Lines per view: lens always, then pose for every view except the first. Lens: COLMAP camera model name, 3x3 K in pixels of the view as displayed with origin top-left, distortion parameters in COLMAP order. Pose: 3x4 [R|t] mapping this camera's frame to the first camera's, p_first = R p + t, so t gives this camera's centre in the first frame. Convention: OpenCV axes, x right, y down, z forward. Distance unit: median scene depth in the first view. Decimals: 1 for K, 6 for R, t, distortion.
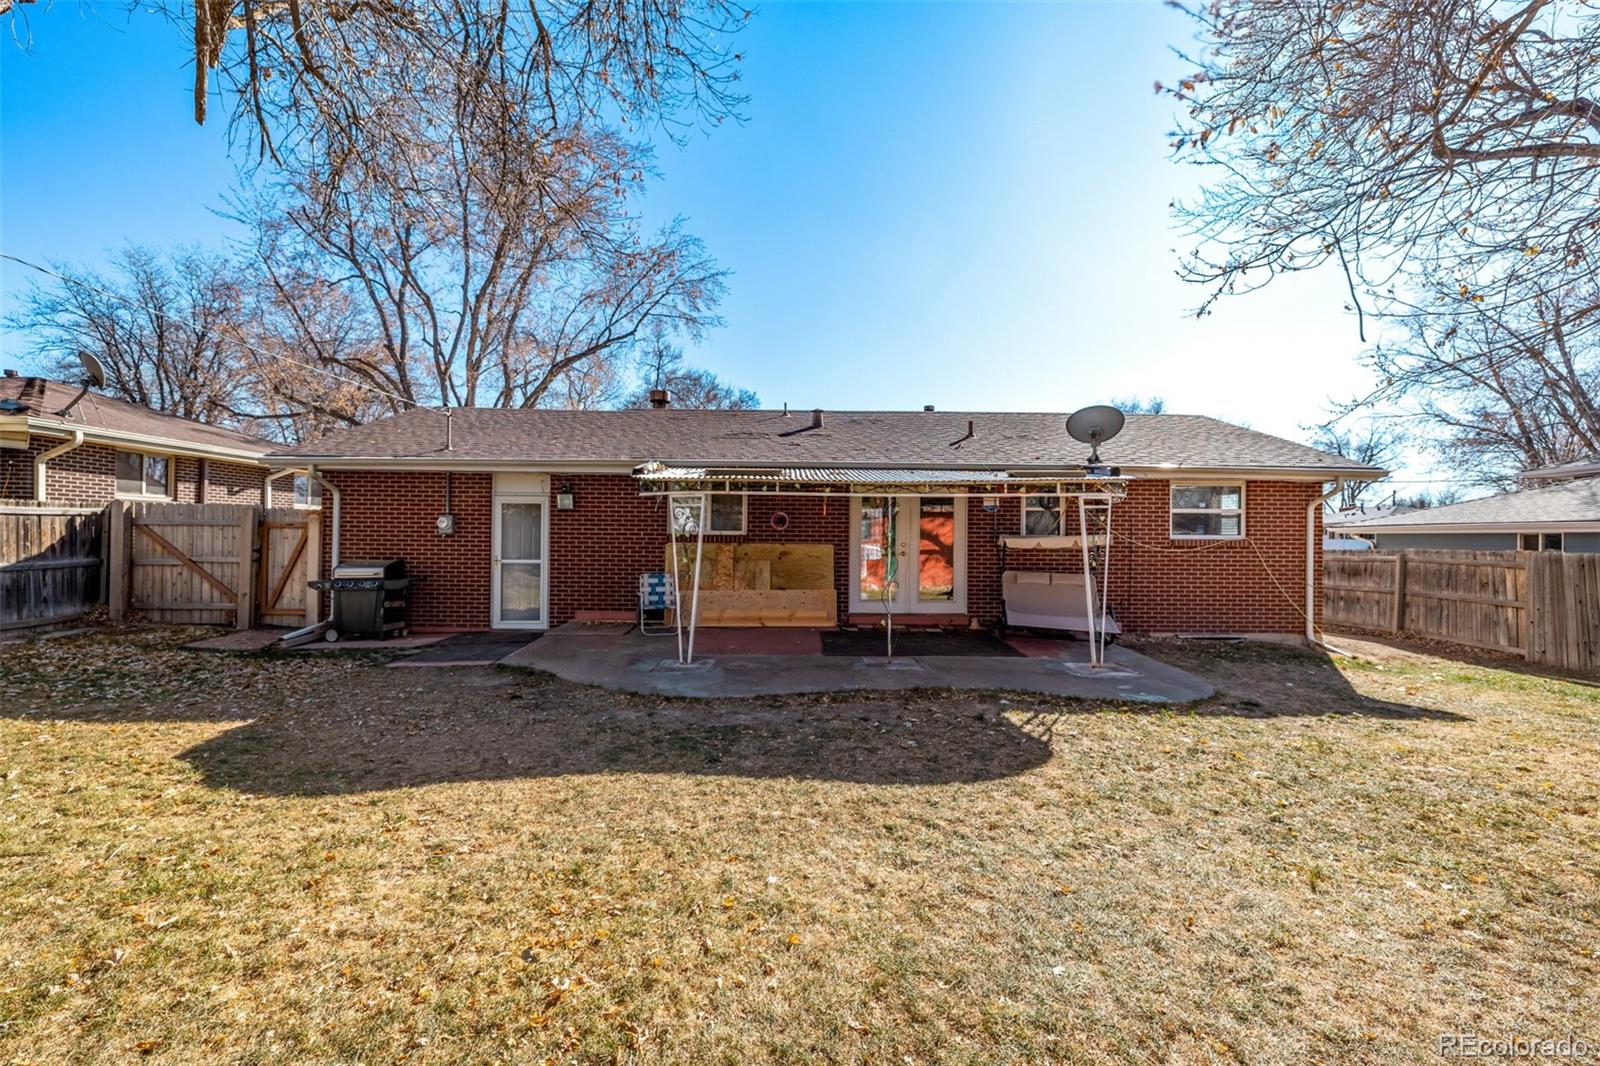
lens RADIAL K [[693.1, 0, 798.6], [0, 693.1, 530.4], [0, 0, 1]] dist [0.000278, 0.000014]
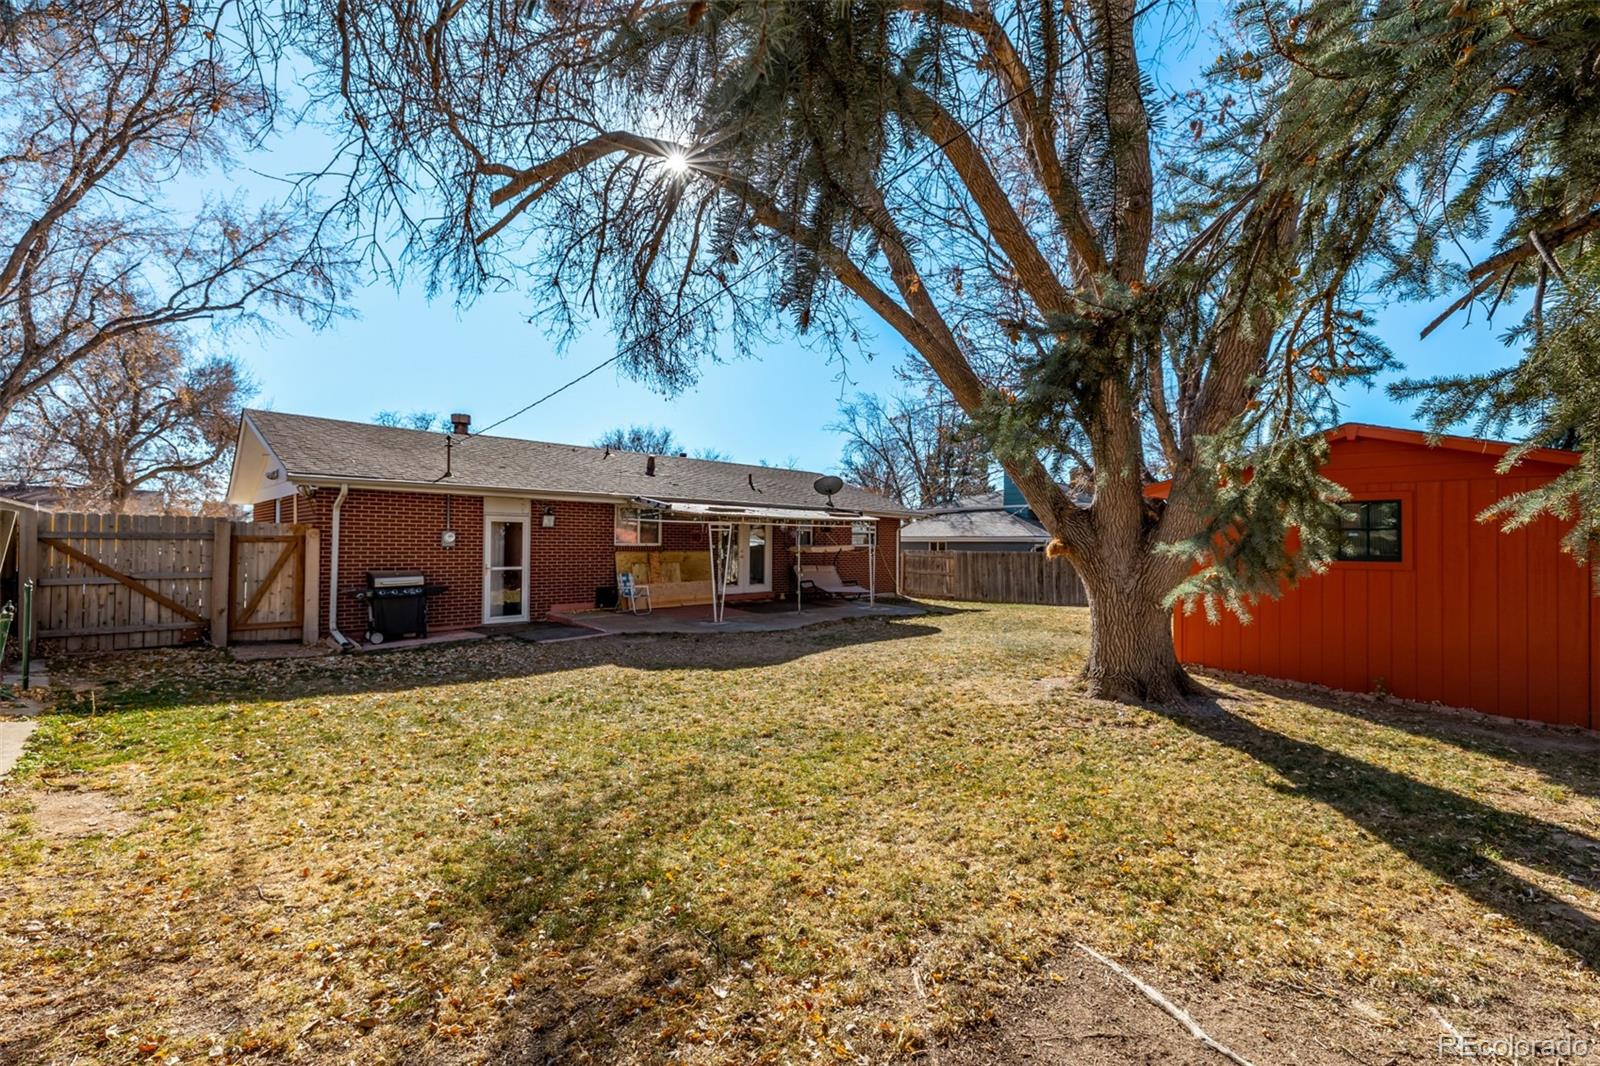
lens RADIAL K [[693.1, 0, 799.8], [0, 693.1, 533.1], [0, 0, 1]] dist [0.000278, 0.000014]
pose [[0.687115, 0.007351, 0.726512, -0.947443], [-0.006267, 0.999972, -0.004191, -0.016433], [-0.726522, -0.001674, 0.687141, -0.242675]]
